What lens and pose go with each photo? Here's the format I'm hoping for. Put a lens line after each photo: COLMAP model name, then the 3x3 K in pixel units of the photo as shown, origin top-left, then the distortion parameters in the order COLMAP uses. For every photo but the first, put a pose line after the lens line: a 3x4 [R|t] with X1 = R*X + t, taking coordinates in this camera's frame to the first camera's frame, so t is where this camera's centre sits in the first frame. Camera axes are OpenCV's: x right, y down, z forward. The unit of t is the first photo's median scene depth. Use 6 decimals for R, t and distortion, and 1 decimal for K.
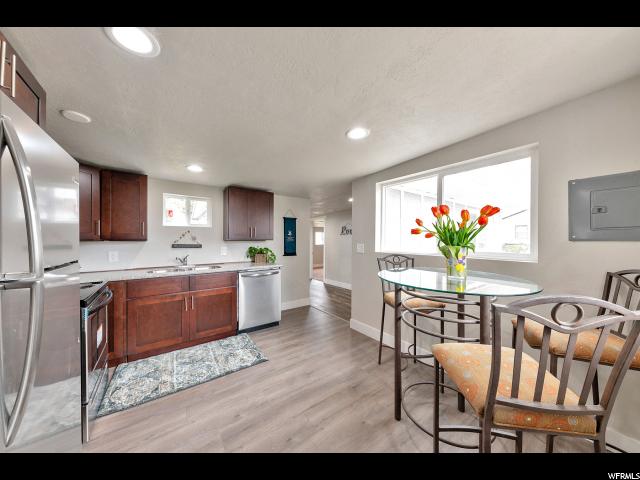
lens RADIAL K [[220.3, 0, 321.0], [0, 220.3, 242.1], [0, 0, 1]] dist [0.001610, 0.000031]
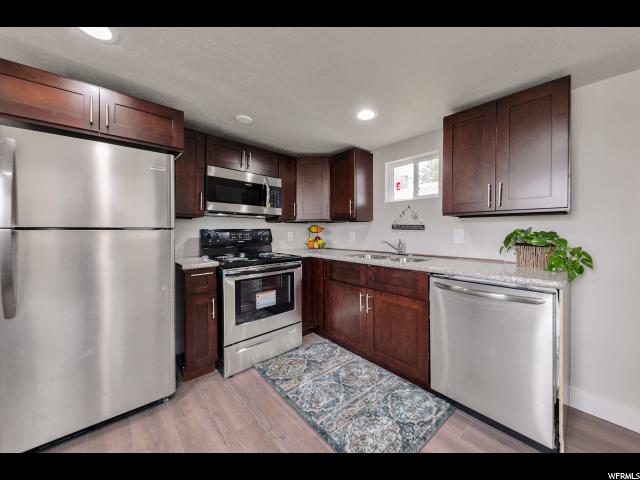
lens RADIAL K [[235.6, 0, 319.1], [0, 235.6, 230.1], [0, 0, 1]] dist [0.000594, -0.000027]
pose [[0.075376, 0.004501, -0.997145, 0.169390], [0.001615, 0.999988, 0.004636, 0.026943], [0.997154, -0.001960, 0.075368, 0.743537]]
